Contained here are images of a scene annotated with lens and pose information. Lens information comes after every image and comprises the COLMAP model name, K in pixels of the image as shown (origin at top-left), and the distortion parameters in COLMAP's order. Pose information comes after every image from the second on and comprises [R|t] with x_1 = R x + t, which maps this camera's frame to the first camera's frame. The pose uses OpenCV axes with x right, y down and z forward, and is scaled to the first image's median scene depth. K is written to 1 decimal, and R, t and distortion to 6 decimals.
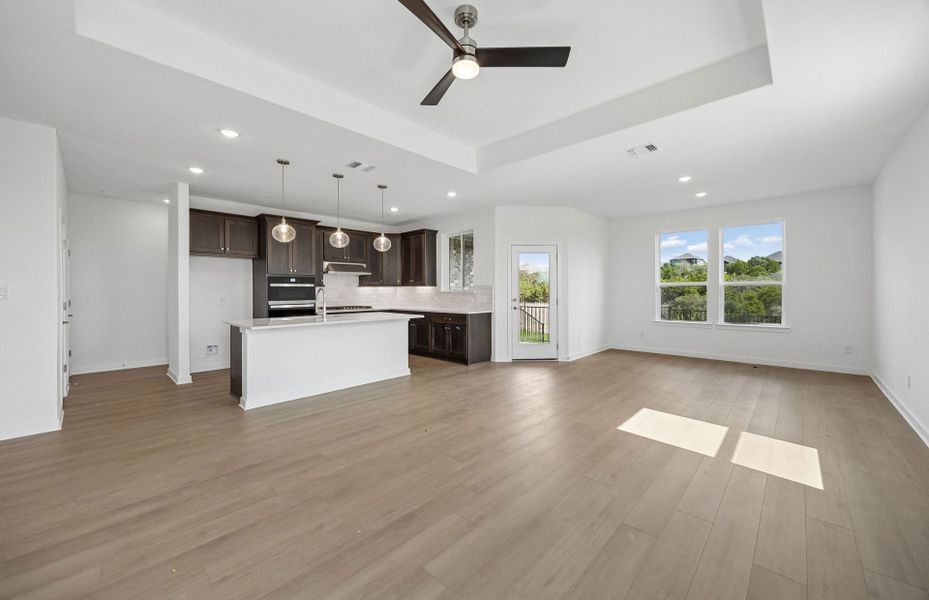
lens RADIAL K [[355.7, 0, 461.0], [0, 355.7, 291.5], [0, 0, 1]] dist [-0.001481, -0.000032]
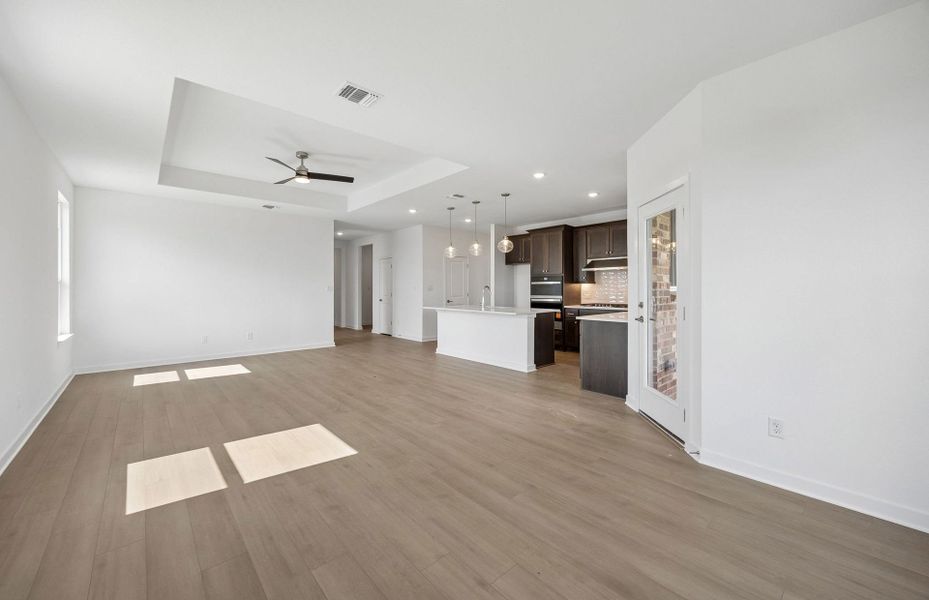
lens RADIAL K [[357.1, 0, 461.5], [0, 357.1, 287.9], [0, 0, 1]] dist [-0.002626, -0.000183]
pose [[-0.071492, 0.003678, -0.997434, 0.769608], [-0.000163, 0.999993, 0.003699, -0.004983], [0.997441, 0.000427, -0.071490, 0.795448]]
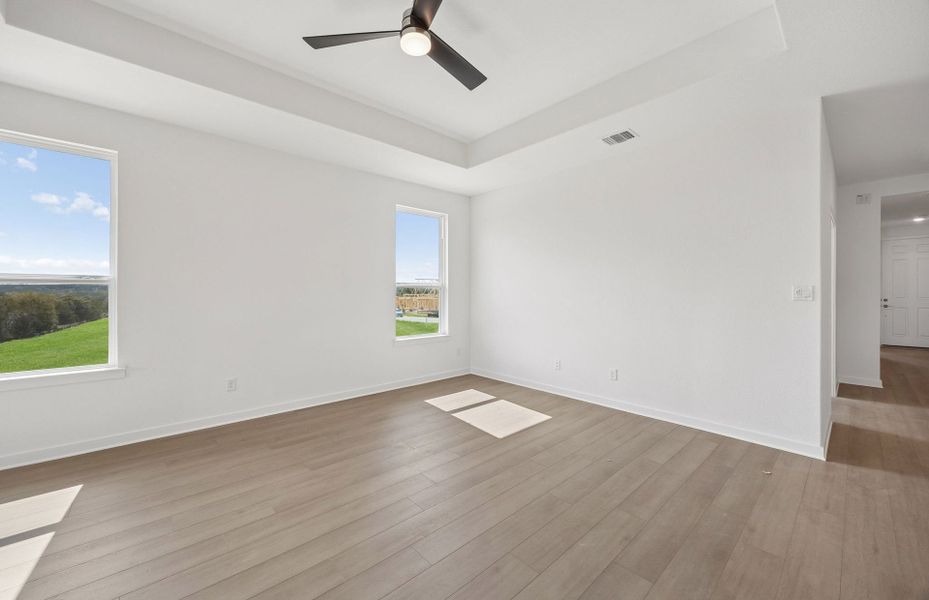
lens RADIAL K [[367.3, 0, 469.2], [0, 367.3, 296.3], [0, 0, 1]] dist [0.007444, -0.000095]
pose [[-0.998543, 0.006537, 0.053571, -0.064039], [0.006982, 0.999943, 0.008112, -0.002757], [-0.053515, 0.008474, -0.998531, 0.730364]]
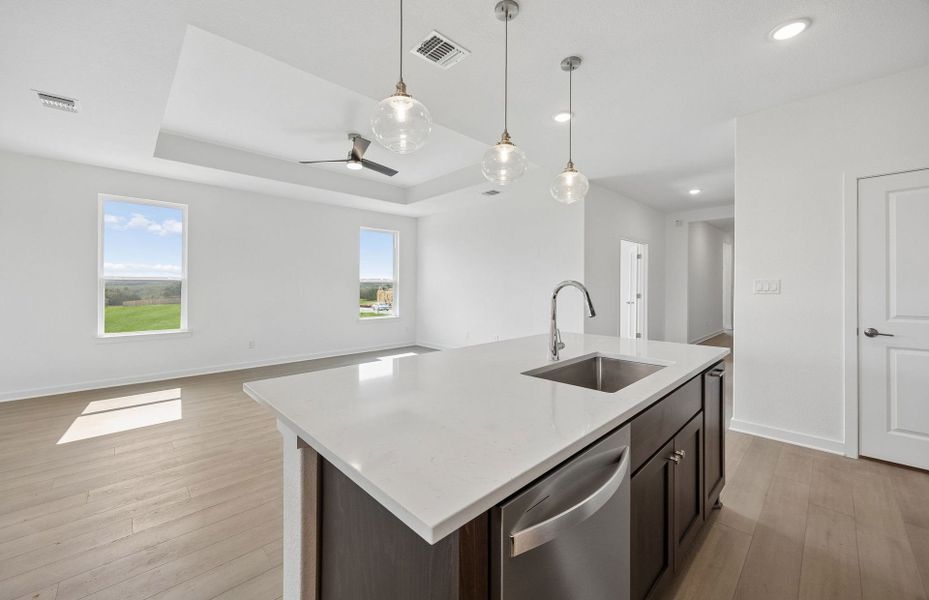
lens RADIAL K [[357.1, 0, 461.5], [0, 357.1, 287.9], [0, 0, 1]] dist [-0.002626, -0.000183]
pose [[-0.999463, 0.005179, 0.032351, -0.231489], [0.005198, 0.999986, 0.000502, -0.000549], [-0.032348, 0.000670, -0.999476, 1.084024]]
